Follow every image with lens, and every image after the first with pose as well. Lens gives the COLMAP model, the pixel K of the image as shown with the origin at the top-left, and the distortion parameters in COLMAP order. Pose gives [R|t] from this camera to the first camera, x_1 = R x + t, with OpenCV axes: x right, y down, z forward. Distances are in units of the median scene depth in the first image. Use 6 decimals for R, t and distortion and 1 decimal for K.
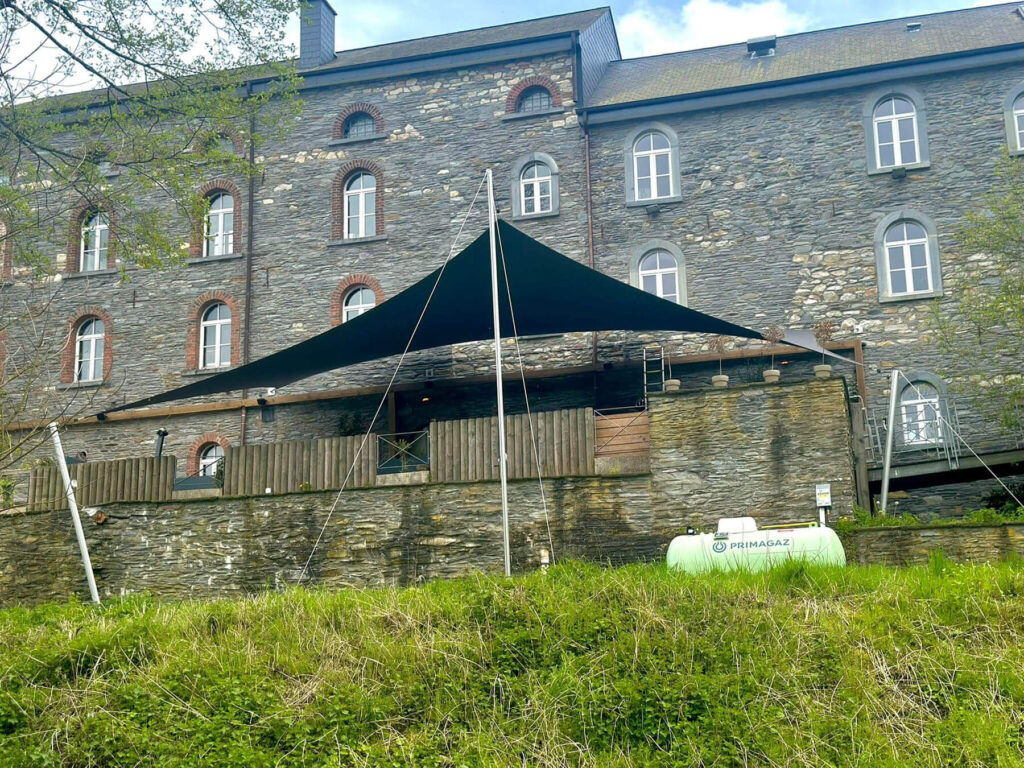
lens RADIAL K [[1424.3, 0, 512.2], [0, 1424.3, 387.8], [0, 0, 1]] dist [0.142655, 0.000000]
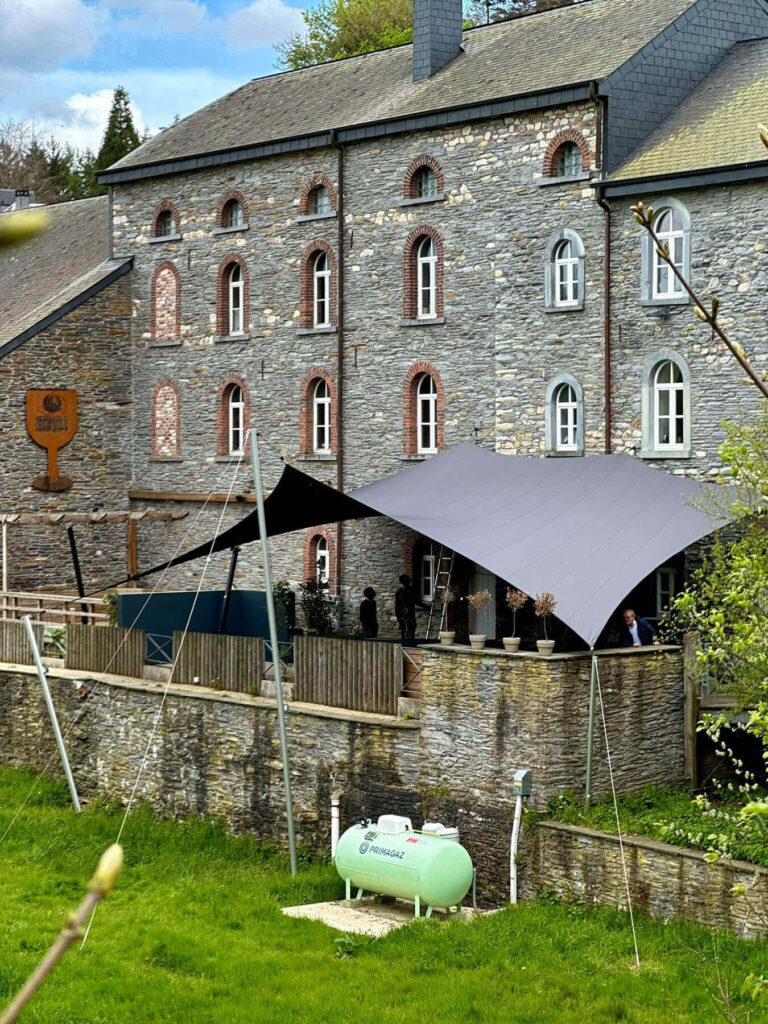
lens RADIAL K [[2293.0, 0, 383.9], [0, 2293.0, 489.0], [0, 0, 1]] dist [0.139961, 0.000000]
pose [[0.815406, 0.027515, -0.578236, 0.744778], [0.126133, 0.966426, 0.223854, -0.345337], [0.564982, -0.255466, 0.784559, -0.173689]]
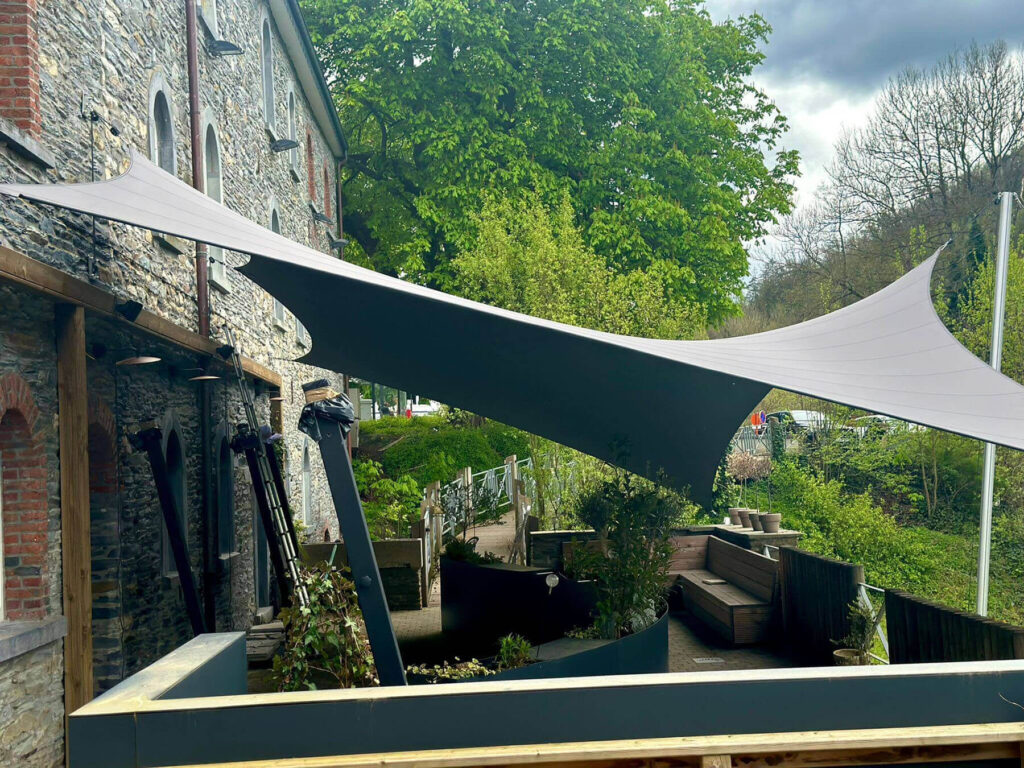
lens RADIAL K [[1424.3, 0, 514.7], [0, 1424.3, 387.1], [0, 0, 1]] dist [0.142655, 0.000000]
pose [[-0.302333, 0.089318, 0.949009, -0.407578], [-0.183701, 0.971477, -0.149955, 0.049584], [-0.935334, -0.219670, -0.277302, 1.013346]]
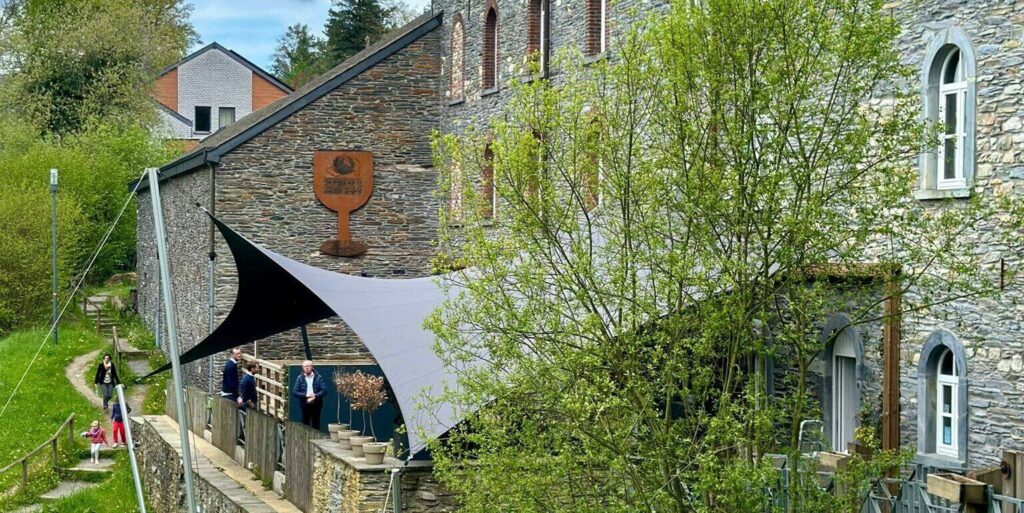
lens RADIAL K [[1900.0, 0, 514.5], [0, 1900.0, 261.6], [0, 0, 1]] dist [0.149016, 0.000000]
pose [[0.542431, 0.030990, -0.839529, 0.766256], [0.185742, 0.970165, 0.155822, -0.173569], [0.819310, -0.240459, 0.520491, 0.433917]]
